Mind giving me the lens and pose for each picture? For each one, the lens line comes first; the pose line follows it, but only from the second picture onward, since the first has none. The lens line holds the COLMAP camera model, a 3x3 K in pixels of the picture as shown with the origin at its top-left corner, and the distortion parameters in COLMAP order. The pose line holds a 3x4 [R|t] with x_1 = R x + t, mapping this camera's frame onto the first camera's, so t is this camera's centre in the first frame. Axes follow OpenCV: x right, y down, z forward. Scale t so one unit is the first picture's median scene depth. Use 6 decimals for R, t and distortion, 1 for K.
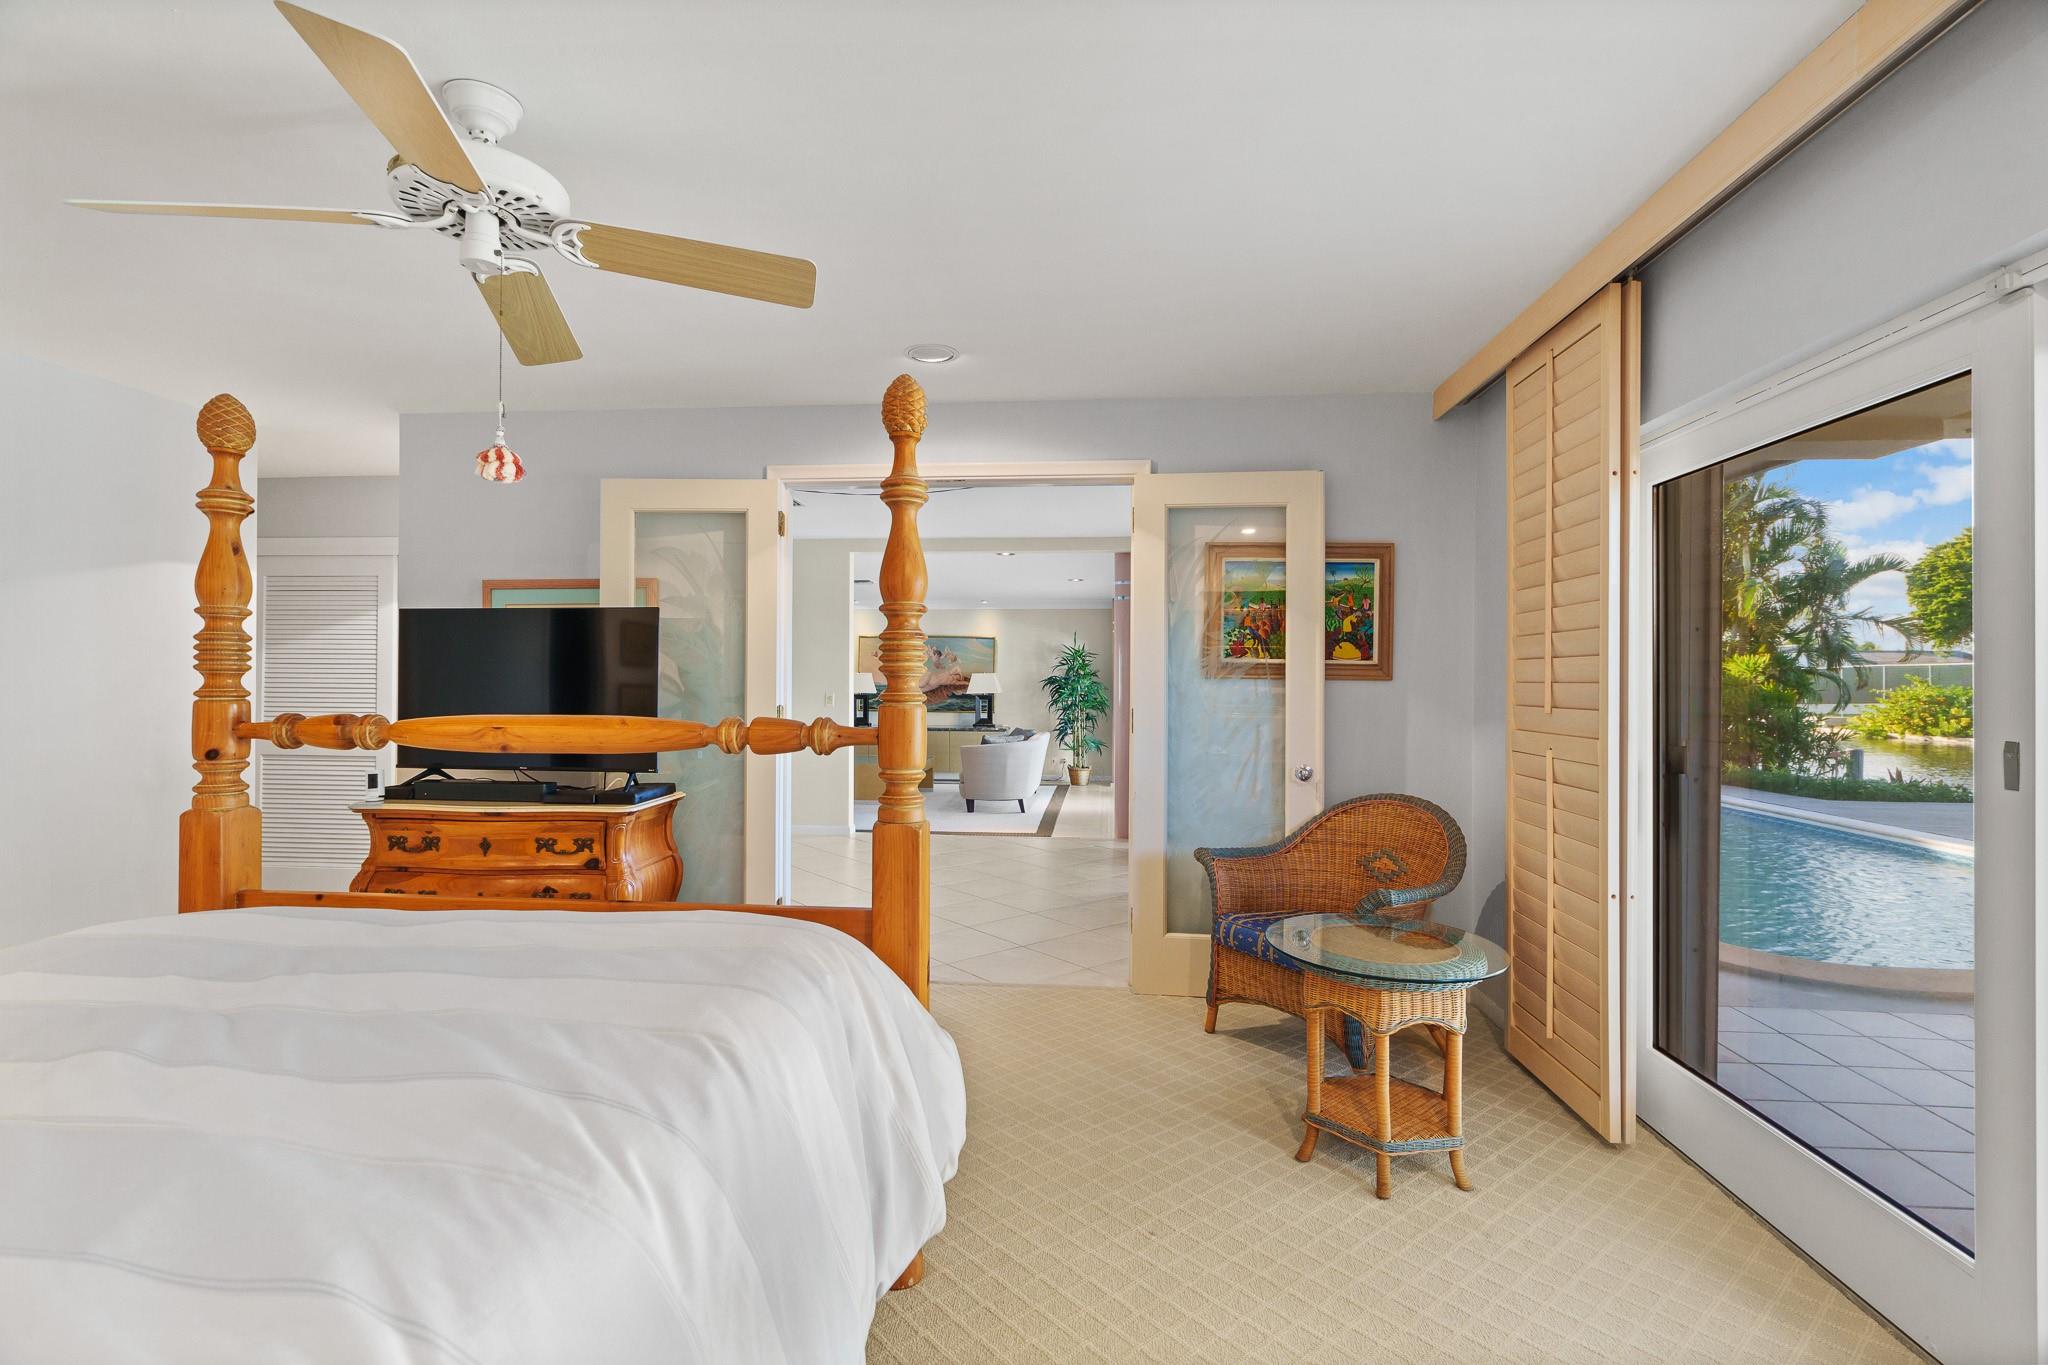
lens RADIAL K [[855.7, 0, 1024.0], [0, 855.7, 682.5], [0, 0, 1]] dist [0.006758, 0.000290]
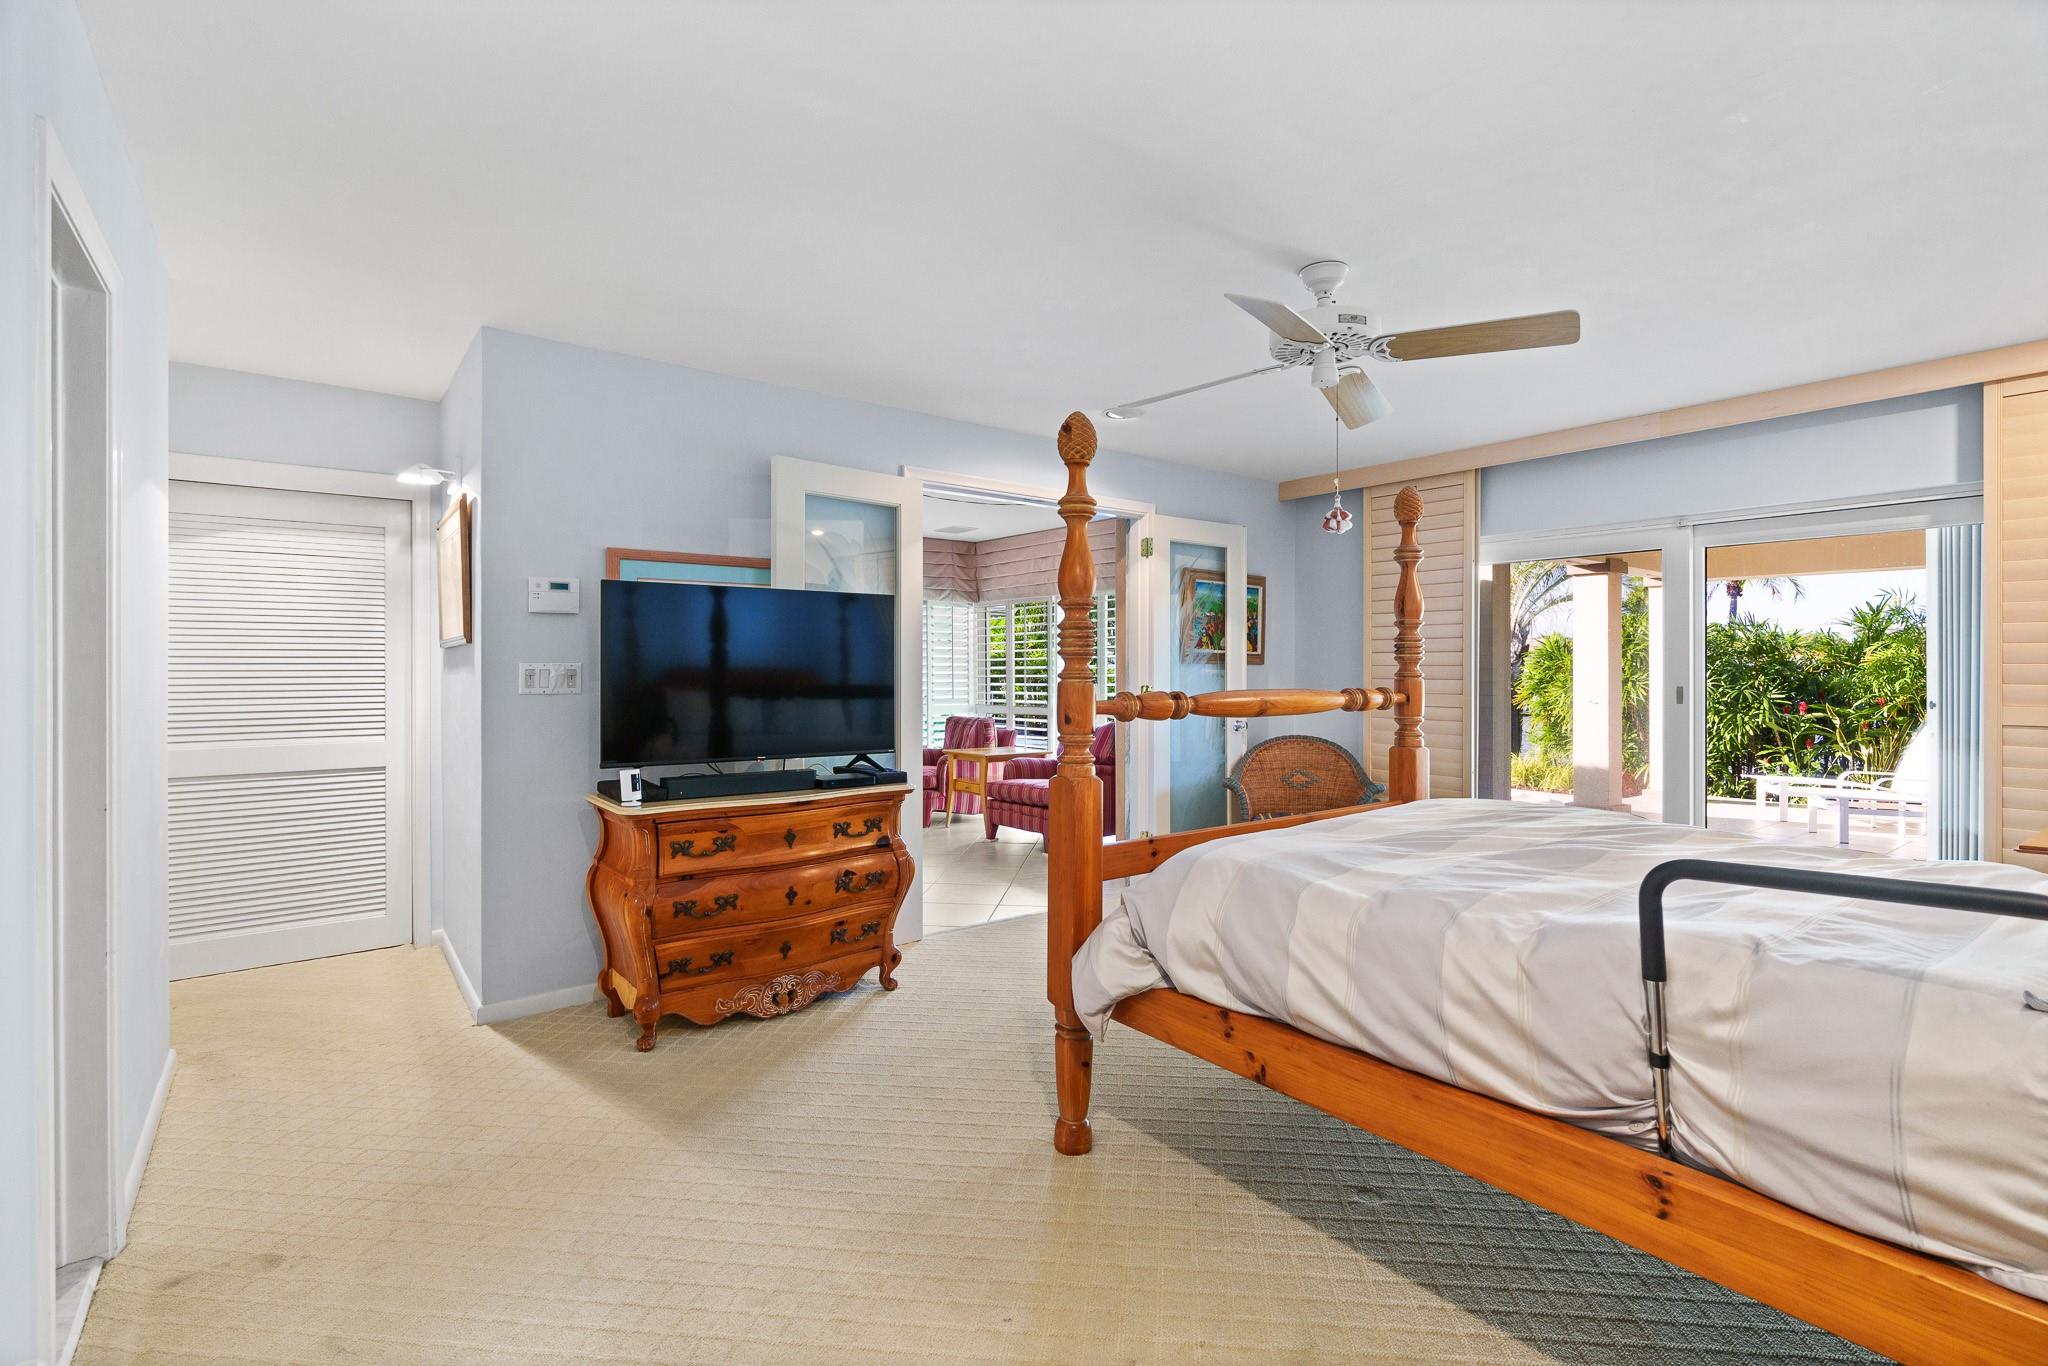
lens RADIAL K [[855.7, 0, 1024.0], [0, 855.7, 683.0], [0, 0, 1]] dist [0.006758, 0.000290]
pose [[0.766792, -0.014245, 0.641737, -1.029870], [0.001141, 0.999782, 0.020829, -0.002812], [-0.641894, -0.015239, 0.766642, 0.095824]]
